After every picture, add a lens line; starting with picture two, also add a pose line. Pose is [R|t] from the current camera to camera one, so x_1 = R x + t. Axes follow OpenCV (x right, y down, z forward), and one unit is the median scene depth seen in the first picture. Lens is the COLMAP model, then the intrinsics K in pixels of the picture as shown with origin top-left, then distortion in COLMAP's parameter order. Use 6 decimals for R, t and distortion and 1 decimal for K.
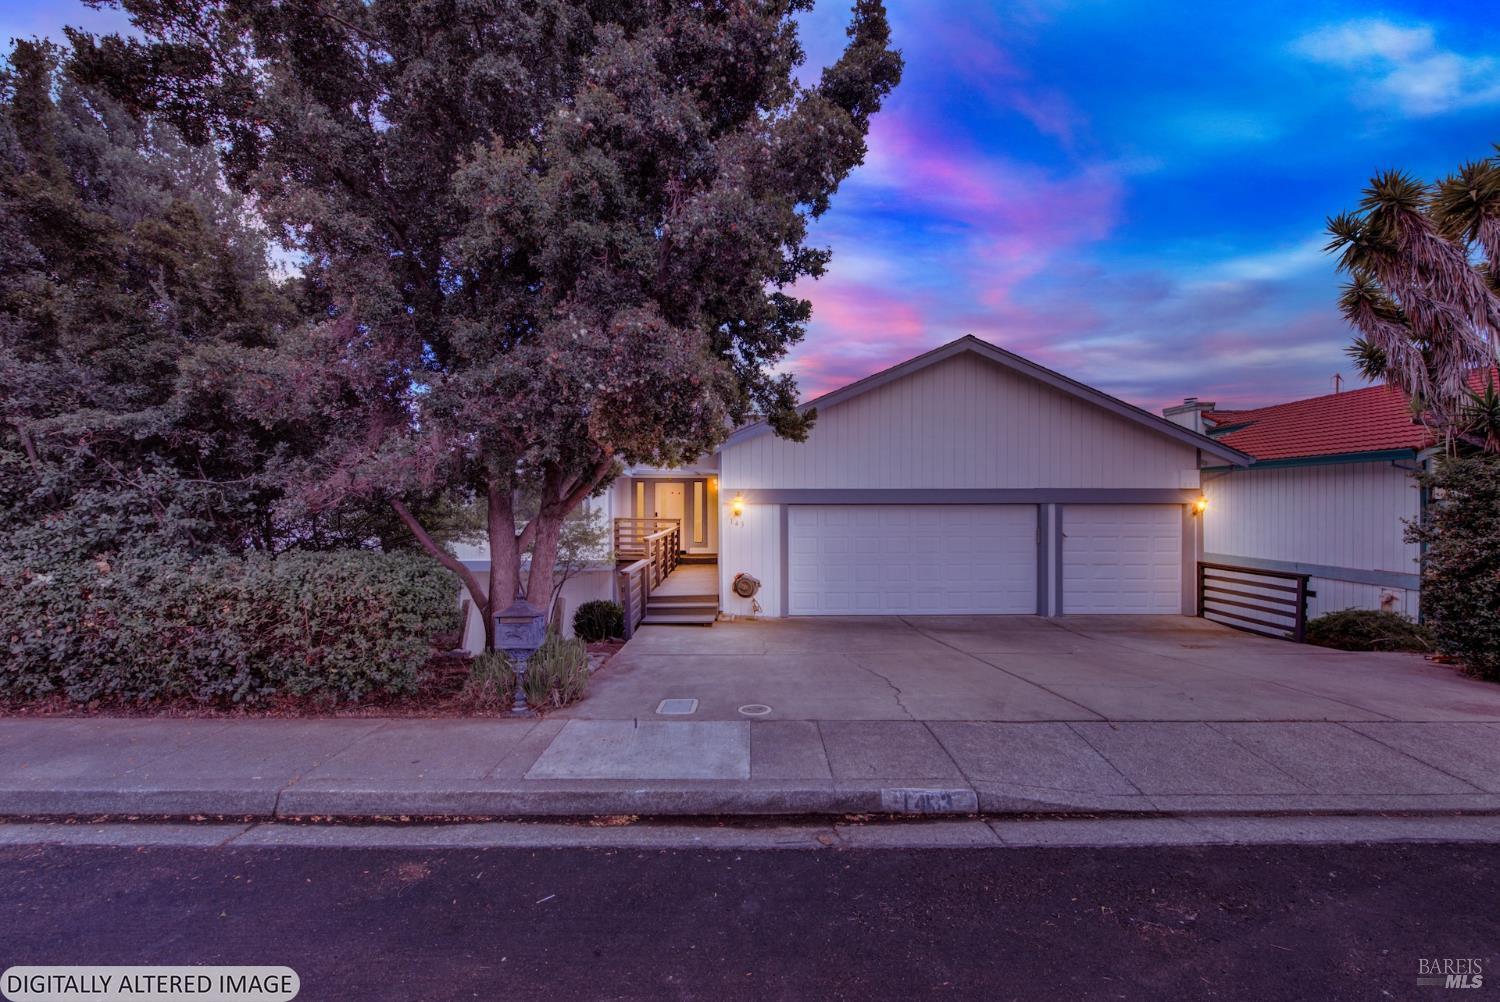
lens RADIAL K [[600.0, 0, 757.0], [0, 600.0, 505.6], [0, 0, 1]] dist [-0.000375, -0.000486]
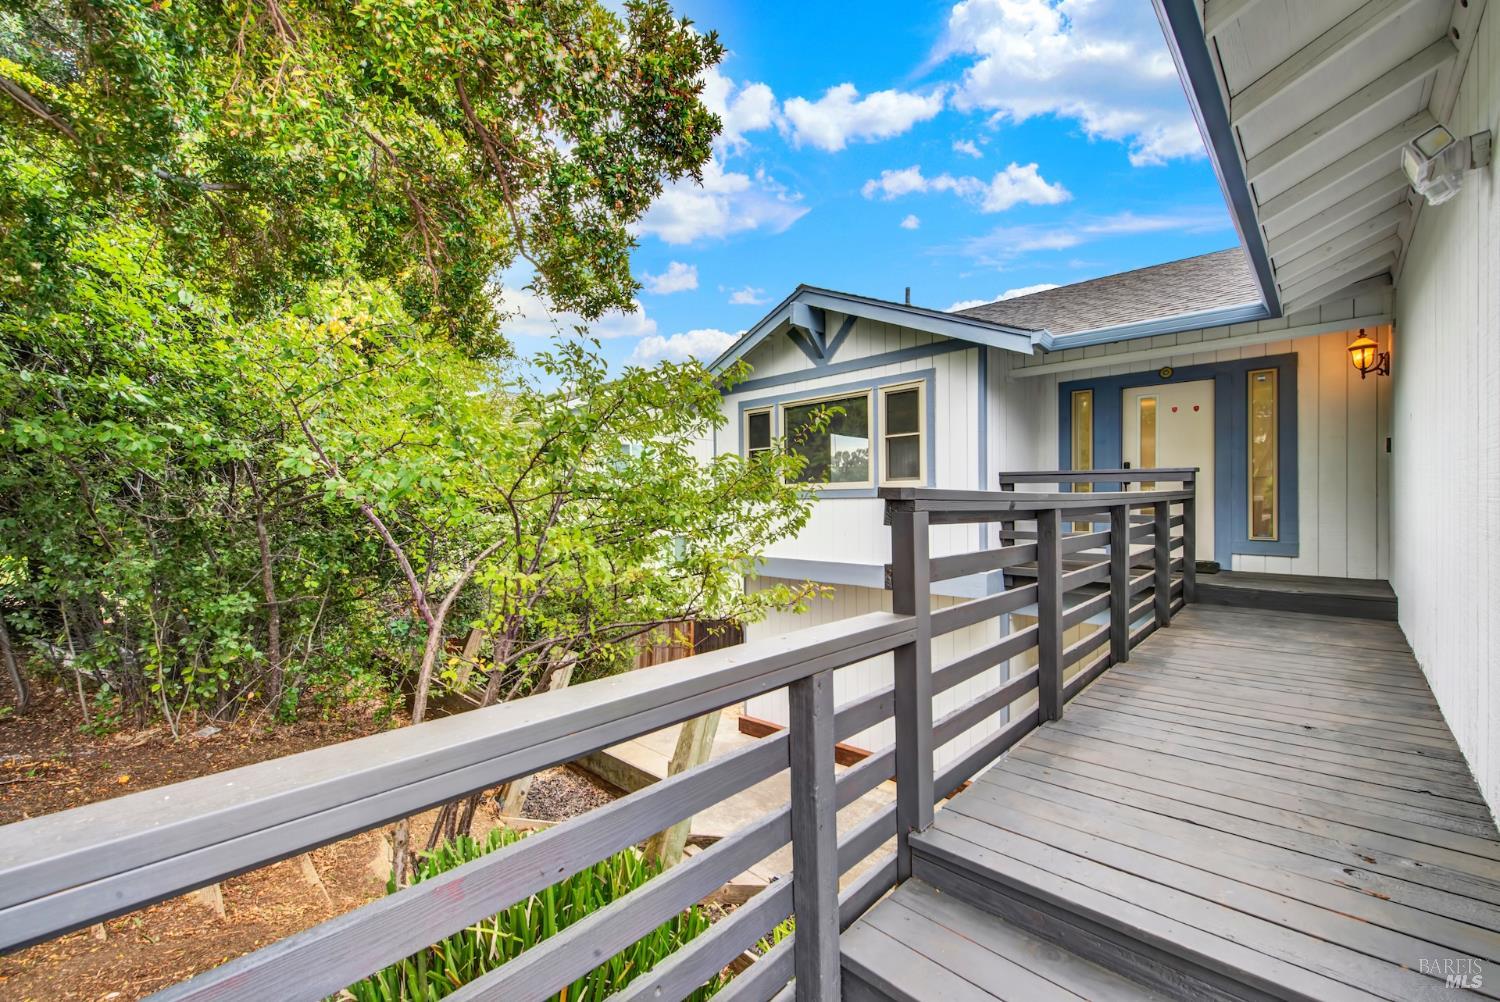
lens RADIAL K [[600.0, 0, 757.0], [0, 600.0, 505.6], [0, 0, 1]] dist [-0.000375, -0.000486]
pose [[0.709851, 0.000750, -0.704352, -0.093895], [0.007814, 0.999929, 0.008941, 0.054495], [0.704309, -0.011851, 0.709795, 0.839735]]
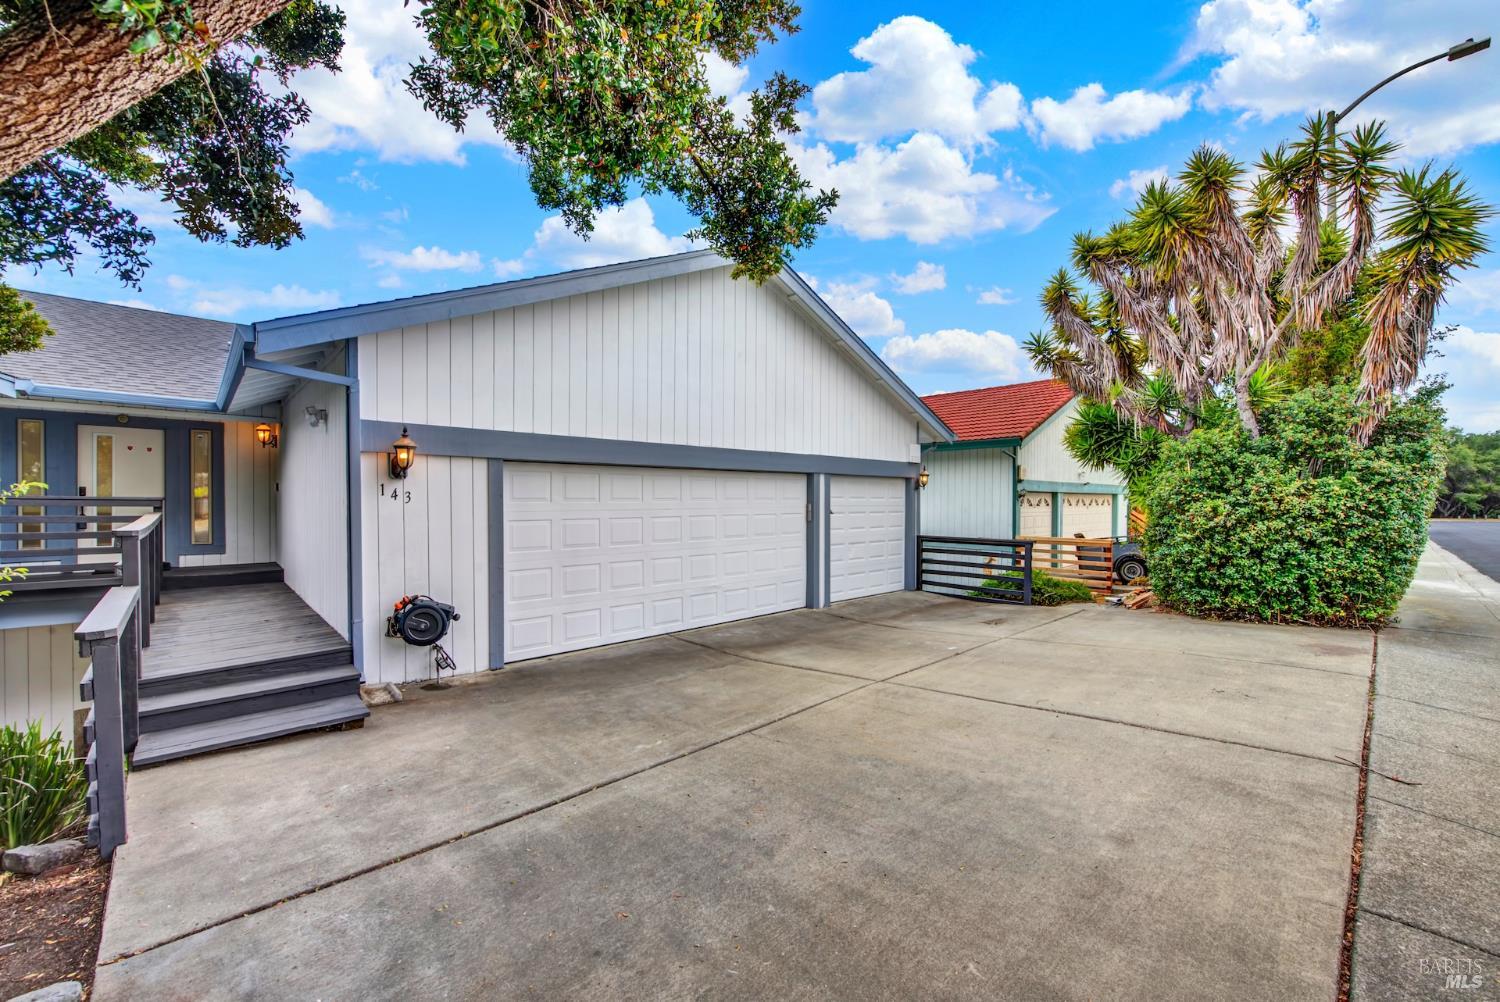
lens RADIAL K [[600.0, 0, 757.0], [0, 600.0, 505.6], [0, 0, 1]] dist [-0.000375, -0.000486]
pose [[0.738824, -0.006301, 0.673868, -0.143129], [-0.000477, 0.999951, 0.009873, 0.033646], [-0.673898, -0.007616, 0.738785, 0.441939]]
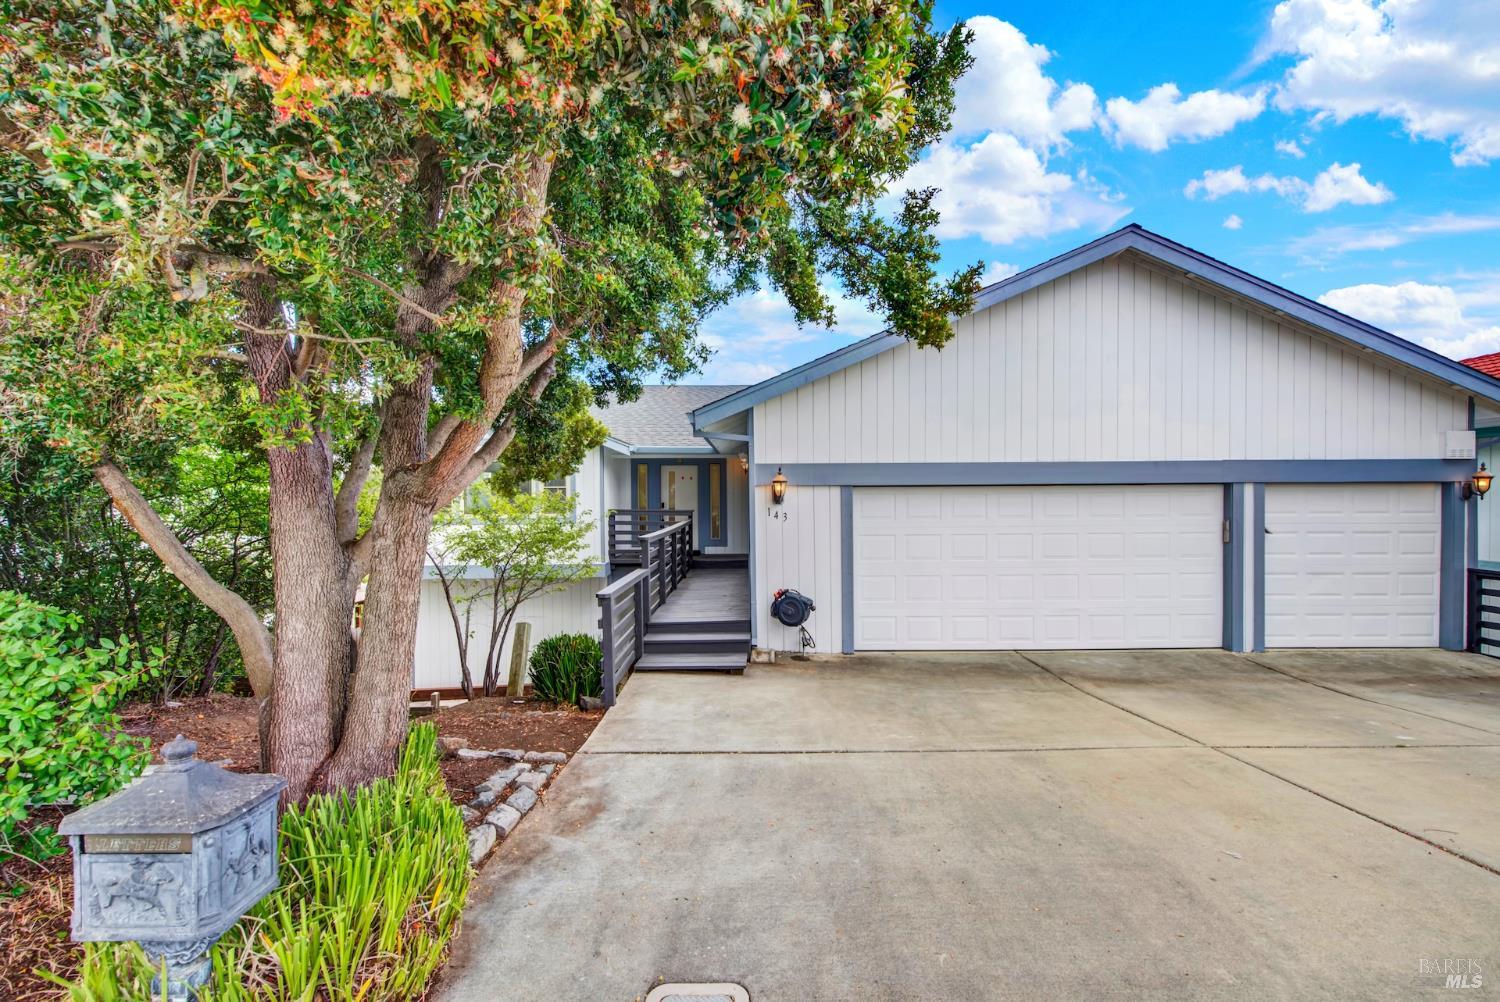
lens RADIAL K [[600.0, 0, 757.0], [0, 600.0, 505.6], [0, 0, 1]] dist [-0.000375, -0.000486]
pose [[0.999780, -0.005406, -0.020268, -0.041787], [0.005637, 0.999920, 0.011327, 0.011311], [0.020205, -0.011438, 0.999730, 0.323126]]
